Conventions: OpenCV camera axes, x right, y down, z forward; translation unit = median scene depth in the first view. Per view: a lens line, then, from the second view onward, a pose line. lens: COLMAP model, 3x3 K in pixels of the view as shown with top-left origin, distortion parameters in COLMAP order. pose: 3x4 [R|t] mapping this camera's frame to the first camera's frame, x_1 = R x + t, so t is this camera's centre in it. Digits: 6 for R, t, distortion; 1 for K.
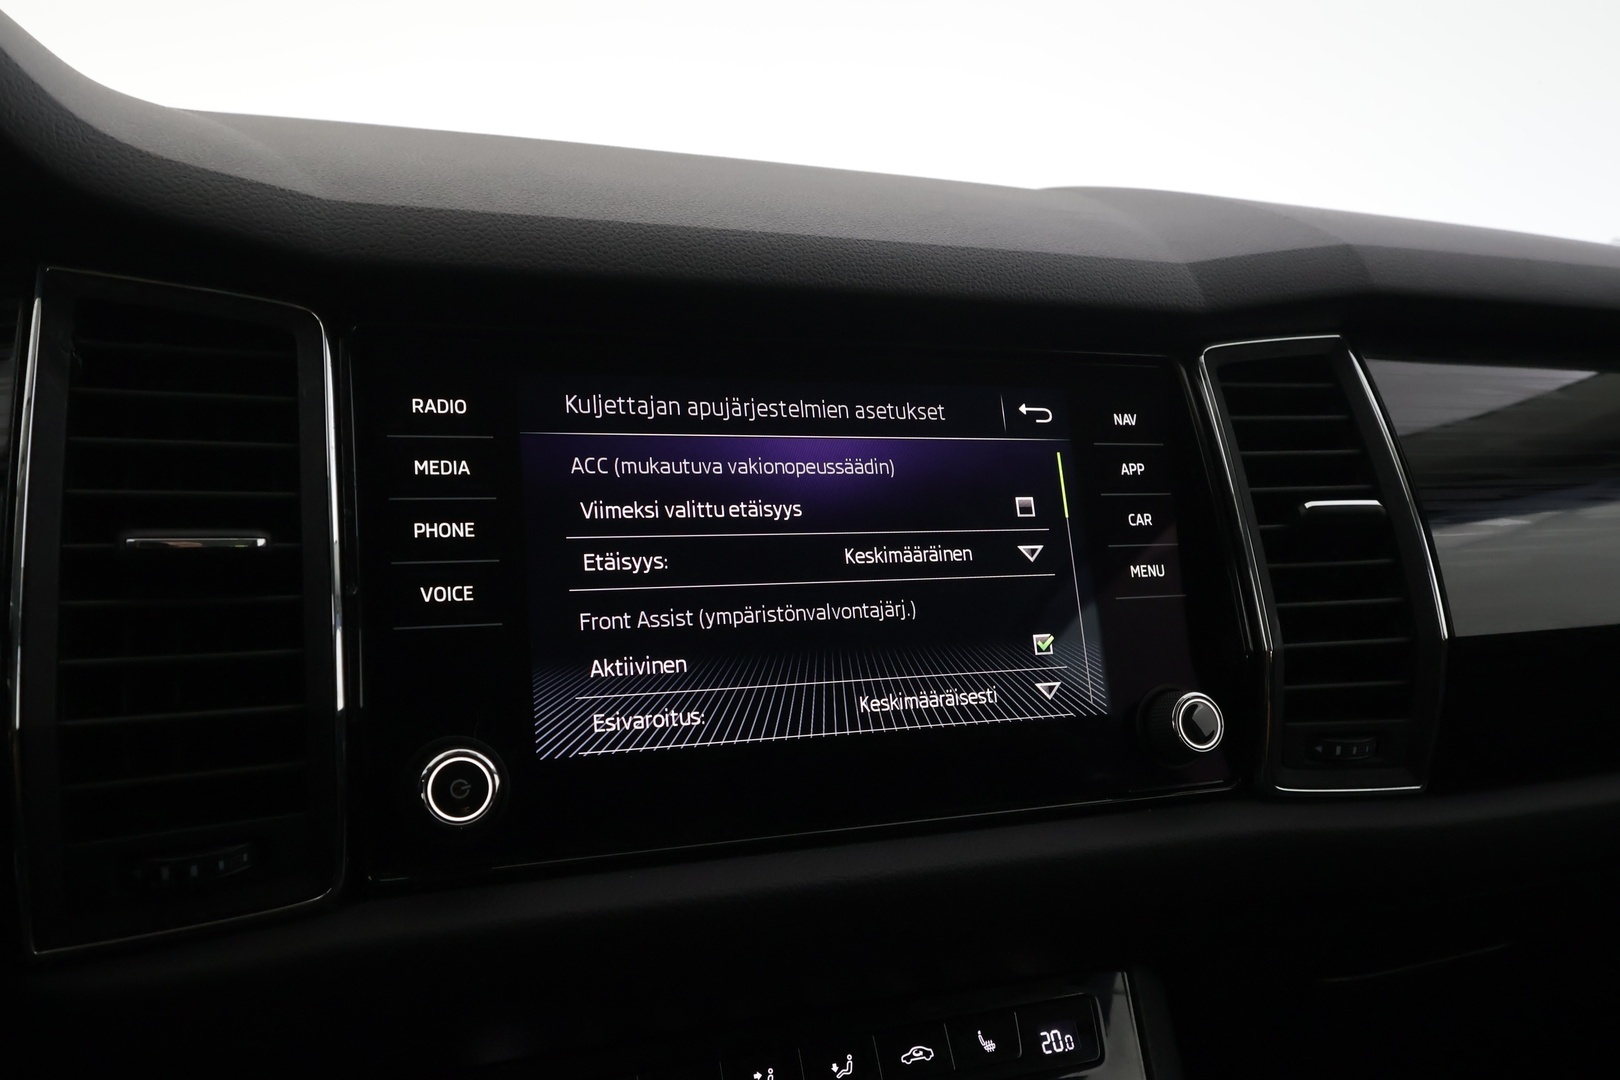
lens RADIAL K [[1261.7, 0, 797.1], [0, 1261.7, 539.8], [0, 0, 1]] dist [0.002517, 0.001294]
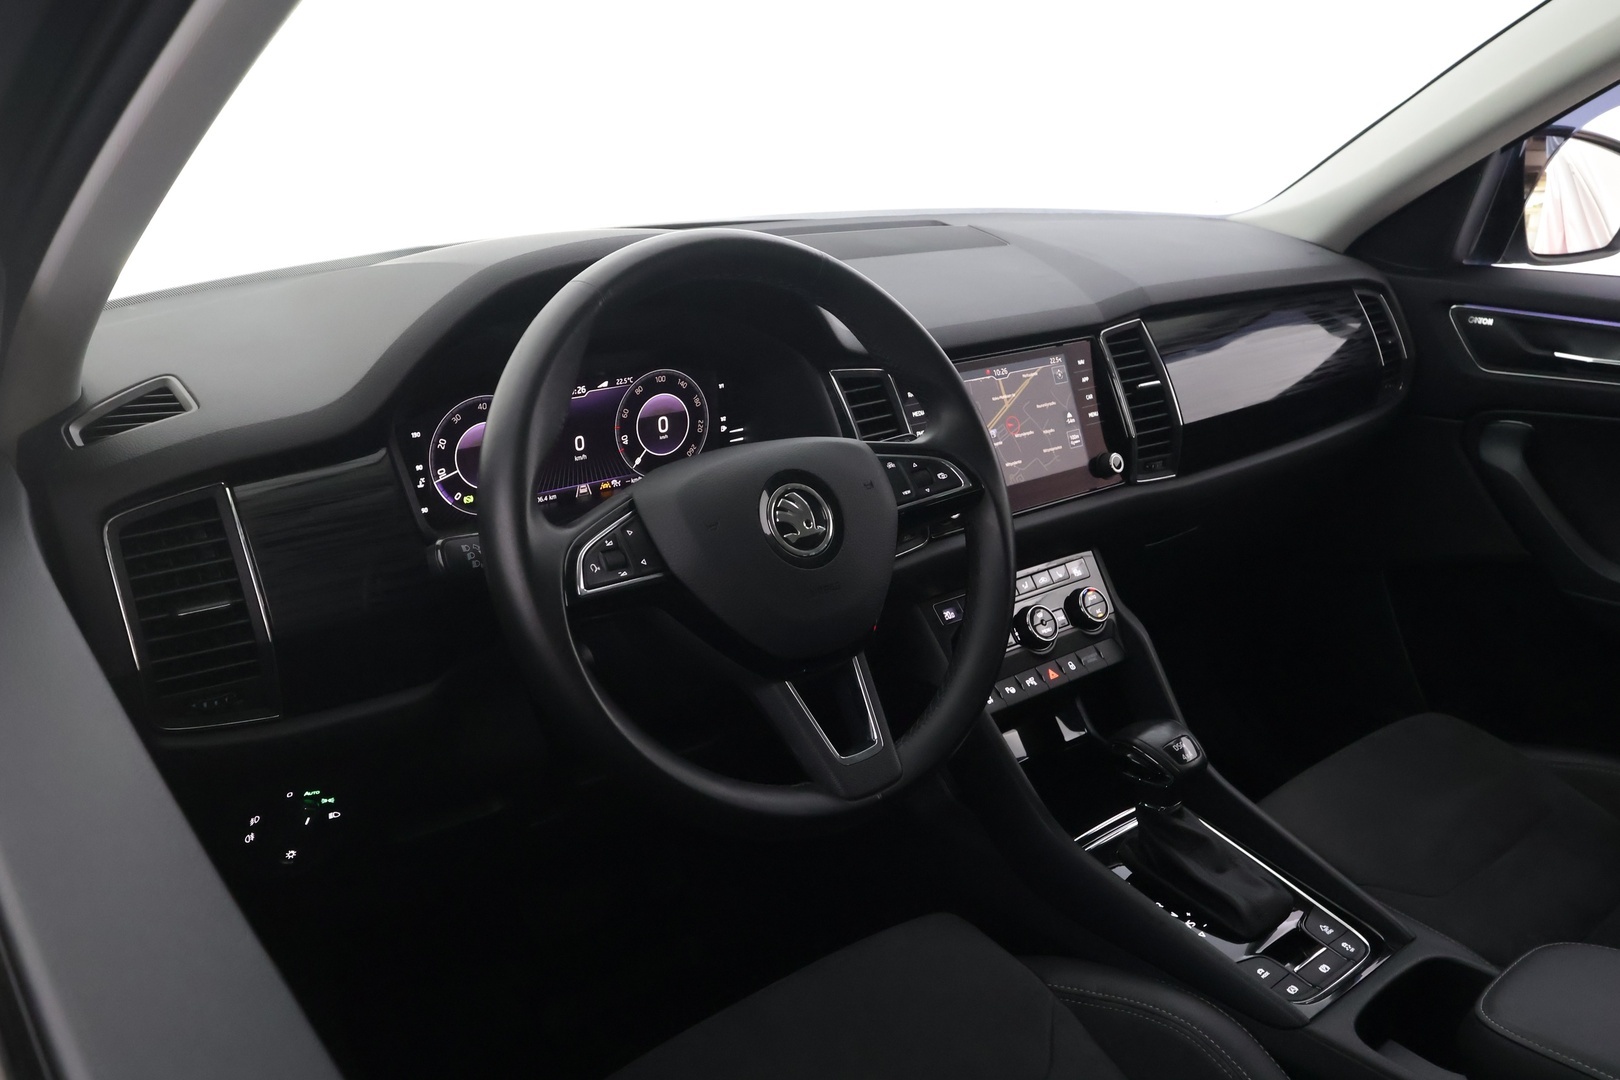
lens RADIAL K [[1261.7, 0, 784.2], [0, 1261.7, 544.9], [0, 0, 1]] dist [0.002517, 0.001294]
pose [[0.954753, -0.144017, 0.260204, -1.313788], [0.095666, 0.977149, 0.189808, -0.329179], [-0.281594, -0.156328, 0.946714, -1.757973]]
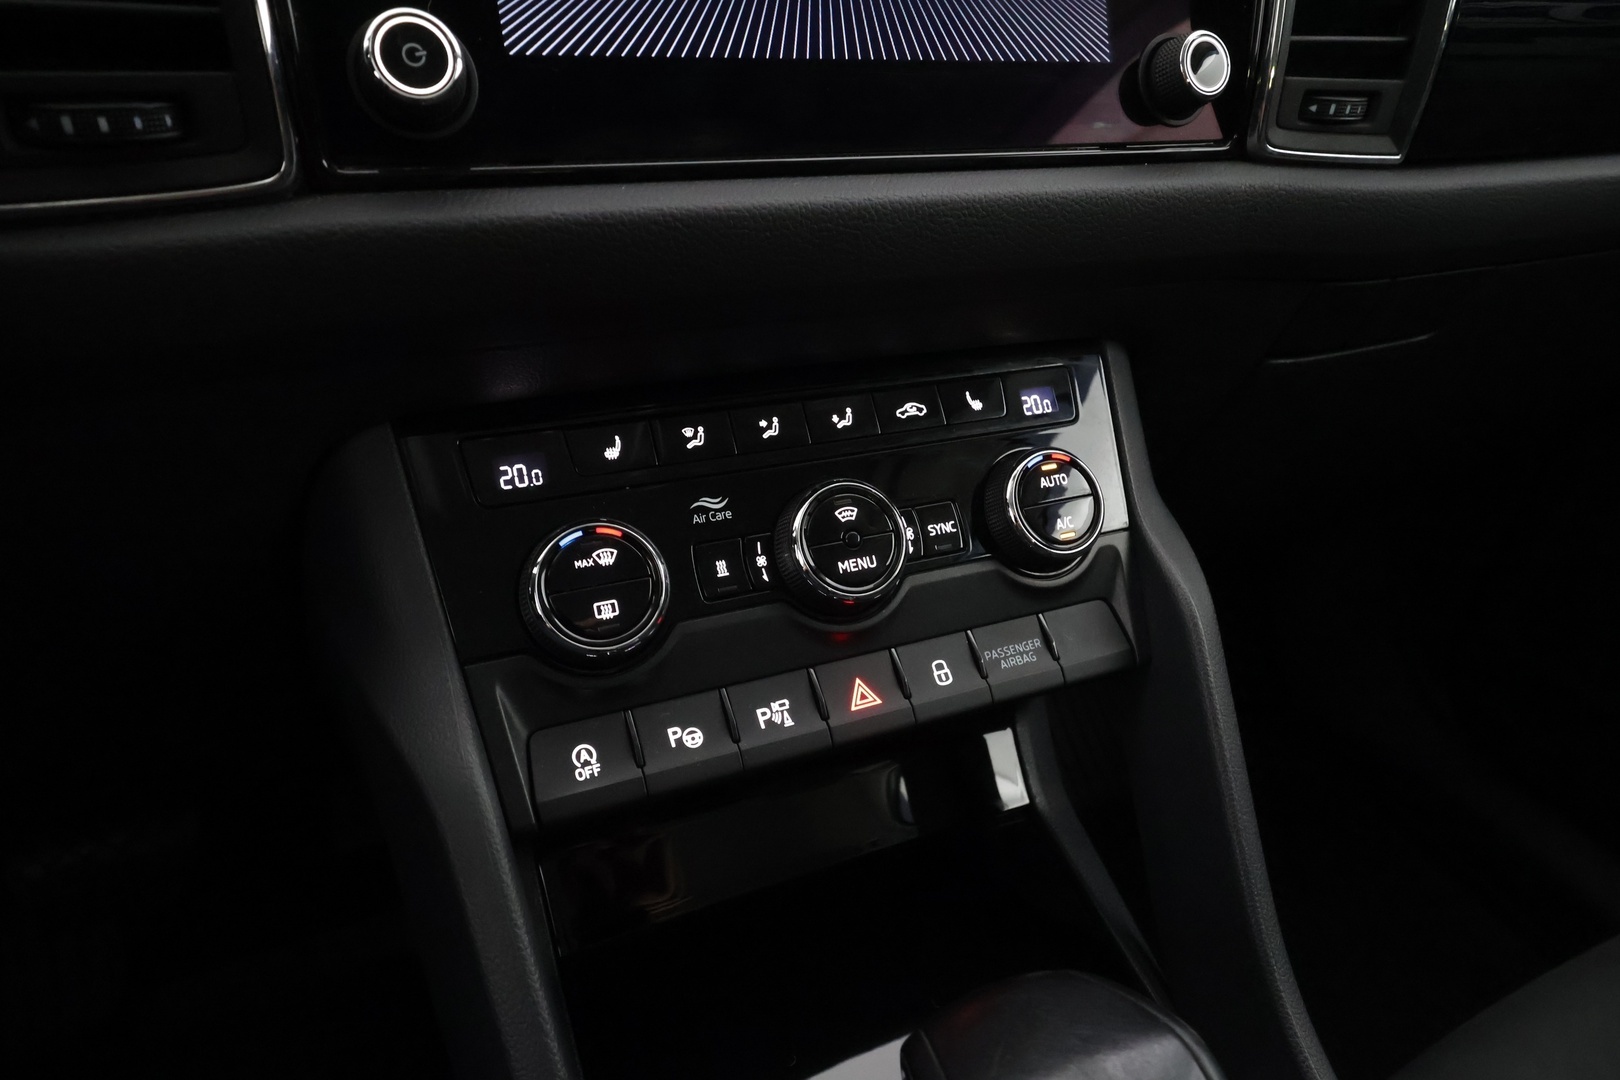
lens RADIAL K [[964.2, 0, 804.8], [0, 964.2, 538.2], [0, 0, 1]] dist [0.006180, 0.000234]
pose [[0.998822, -0.036110, 0.032406, -0.025034], [0.023407, 0.943660, 0.330086, 0.239151], [-0.042499, -0.328939, 0.943394, 0.199338]]
